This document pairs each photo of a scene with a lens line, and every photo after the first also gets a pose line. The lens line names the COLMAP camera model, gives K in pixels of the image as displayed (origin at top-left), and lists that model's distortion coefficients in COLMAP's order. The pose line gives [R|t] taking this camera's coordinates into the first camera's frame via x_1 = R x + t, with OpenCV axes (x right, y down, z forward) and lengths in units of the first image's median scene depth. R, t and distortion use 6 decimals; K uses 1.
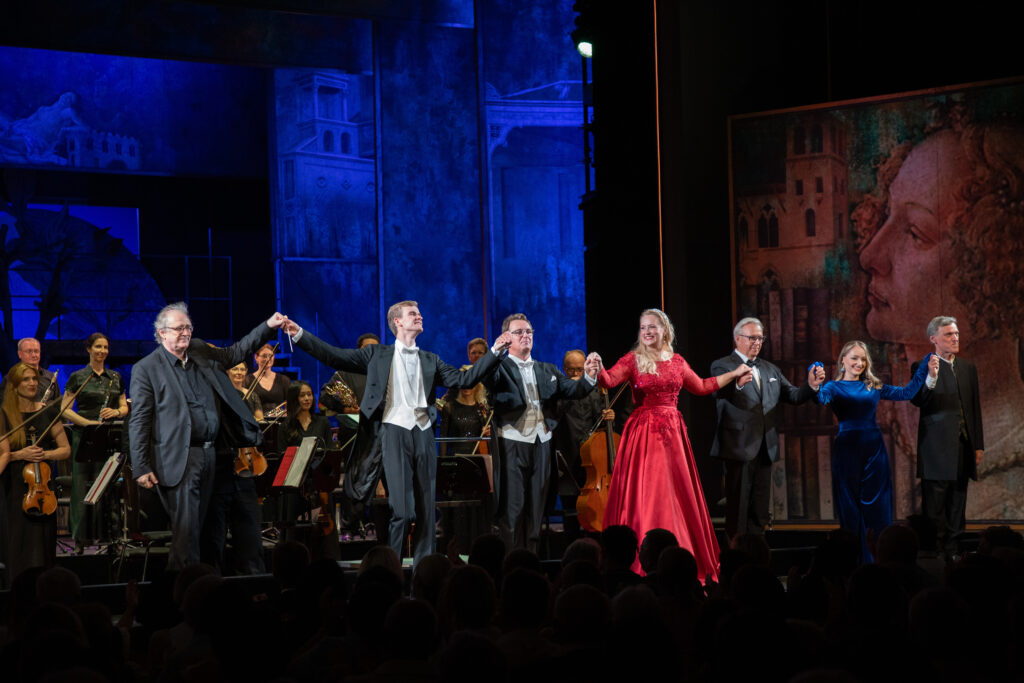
lens RADIAL K [[2303.1, 0, 512.0], [0, 2303.1, 341.5], [0, 0, 1]] dist [0.626429, 0.082730]
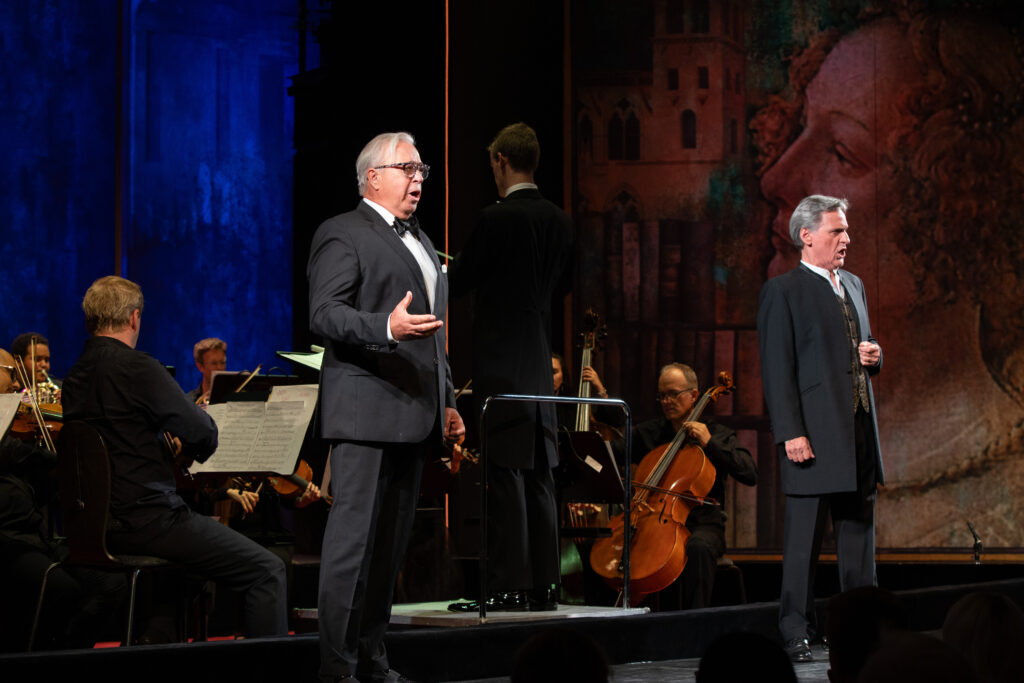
lens RADIAL K [[2439.5, 0, 512.0], [0, 2439.5, 341.5], [0, 0, 1]] dist [-0.260509, 0.629829]
pose [[0.926836, 0.051026, 0.371984, -0.198040], [-0.047100, 0.998697, -0.019641, 0.031265], [-0.372502, 0.000684, 0.928031, 0.340692]]
